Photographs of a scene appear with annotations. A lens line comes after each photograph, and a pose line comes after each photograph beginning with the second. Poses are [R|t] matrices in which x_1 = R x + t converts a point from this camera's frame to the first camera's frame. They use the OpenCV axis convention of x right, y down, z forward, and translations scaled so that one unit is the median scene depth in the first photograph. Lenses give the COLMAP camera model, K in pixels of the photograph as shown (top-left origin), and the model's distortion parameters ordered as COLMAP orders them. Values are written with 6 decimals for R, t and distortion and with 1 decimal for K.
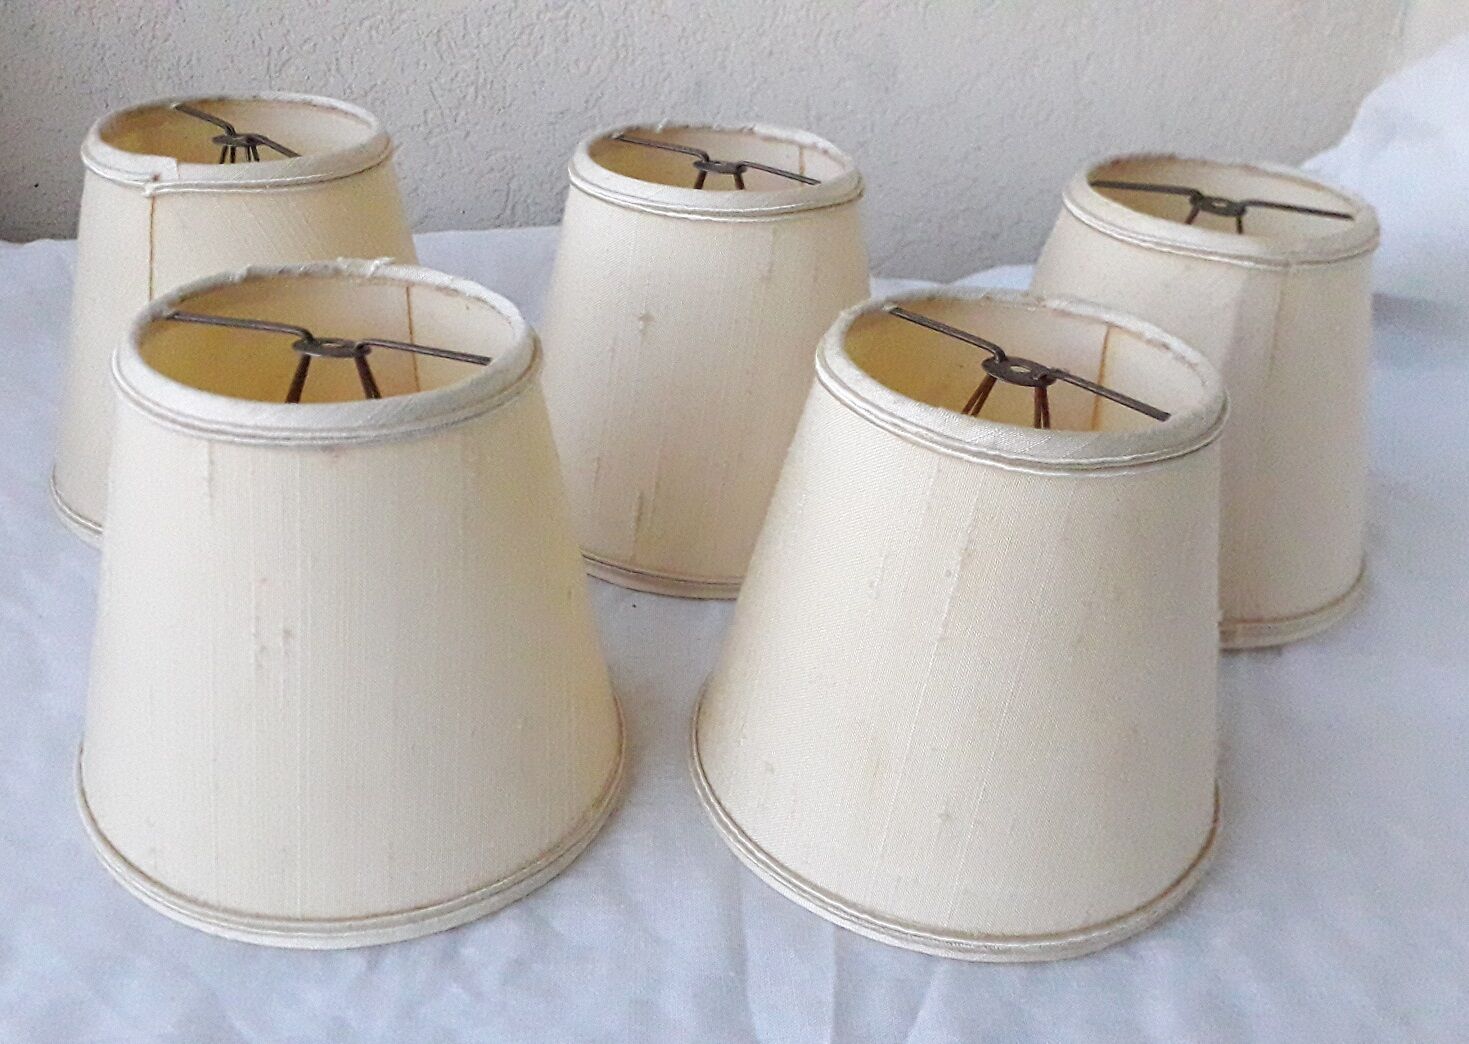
lens RADIAL K [[1297.5, 0, 720.2], [0, 1297.5, 533.8], [0, 0, 1]] dist [0.006348, -0.015647]
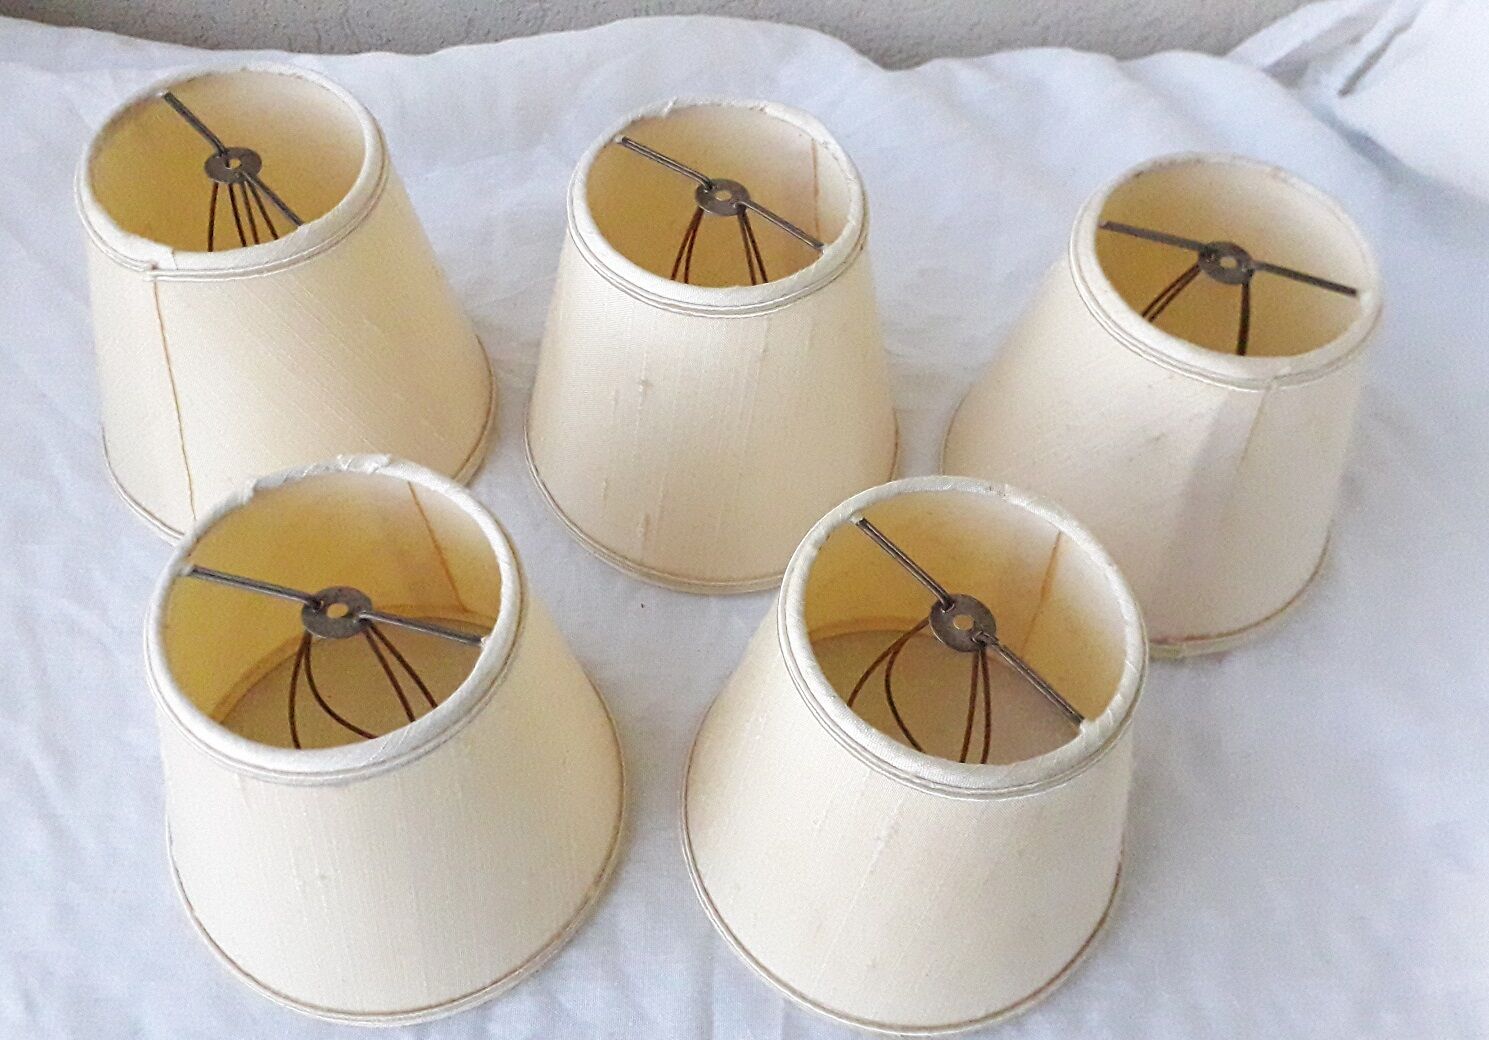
lens RADIAL K [[1246.0, 0, 751.8], [0, 1246.0, 508.4], [0, 0, 1]] dist [0.025326, -0.027286]
pose [[0.999301, 0.027208, -0.025654, 0.072781], [-0.015649, 0.927330, 0.373918, -0.582814], [0.033963, -0.373255, 0.927107, 0.054131]]
